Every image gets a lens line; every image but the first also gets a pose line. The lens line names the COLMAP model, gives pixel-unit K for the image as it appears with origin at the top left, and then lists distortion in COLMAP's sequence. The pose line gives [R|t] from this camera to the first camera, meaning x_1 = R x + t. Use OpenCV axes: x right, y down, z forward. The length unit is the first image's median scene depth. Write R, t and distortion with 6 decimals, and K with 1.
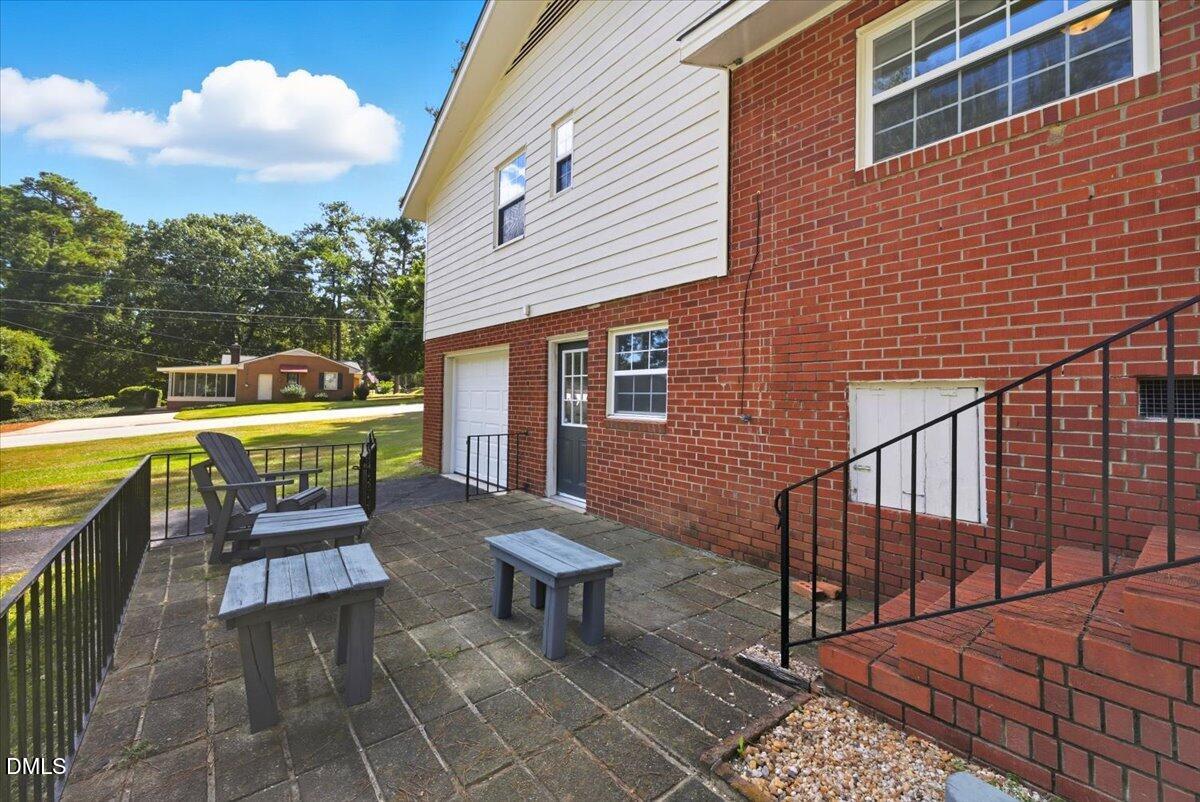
lens RADIAL K [[475.4, 0, 604.5], [0, 475.4, 396.1], [0, 0, 1]] dist [0.020848, -0.005699]
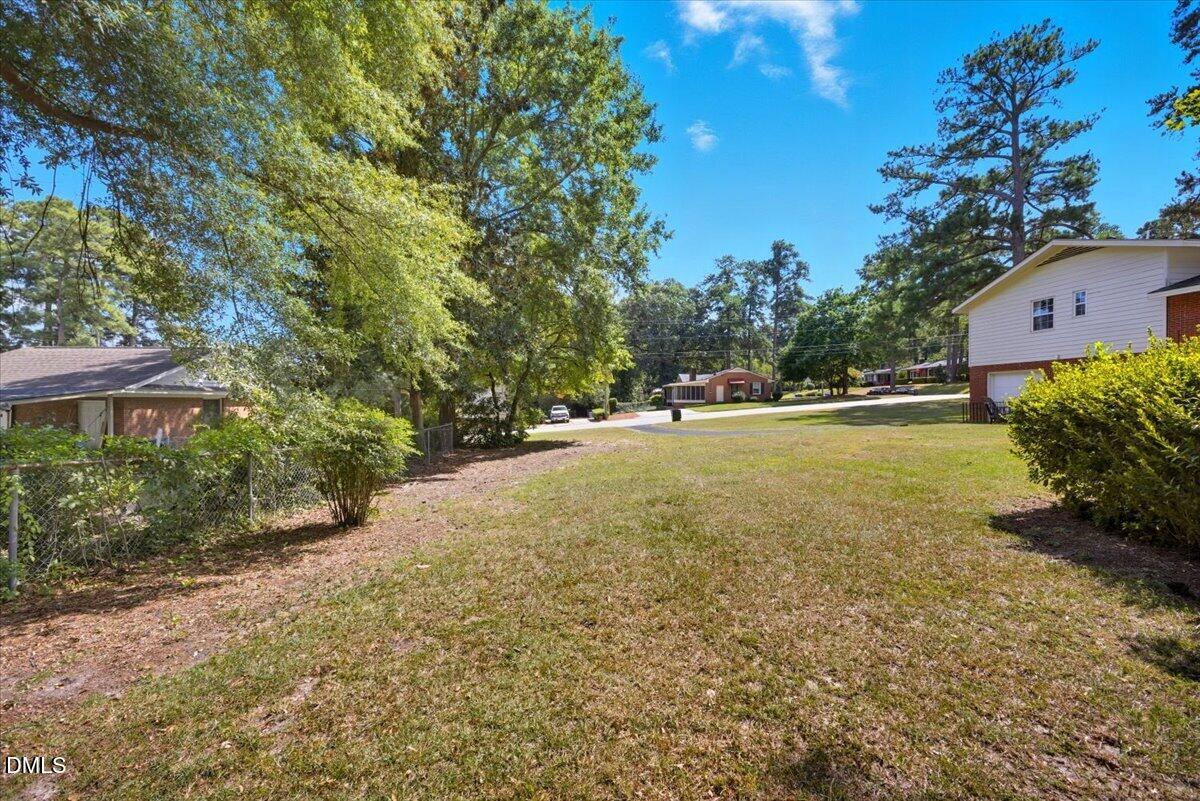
lens RADIAL K [[475.4, 0, 604.5], [0, 475.4, 395.6], [0, 0, 1]] dist [0.020848, -0.005699]
pose [[0.816163, -0.016709, -0.577580, -0.120044], [0.007882, 0.999811, -0.017786, 0.012672], [0.577768, 0.009964, 0.816140, -0.480642]]
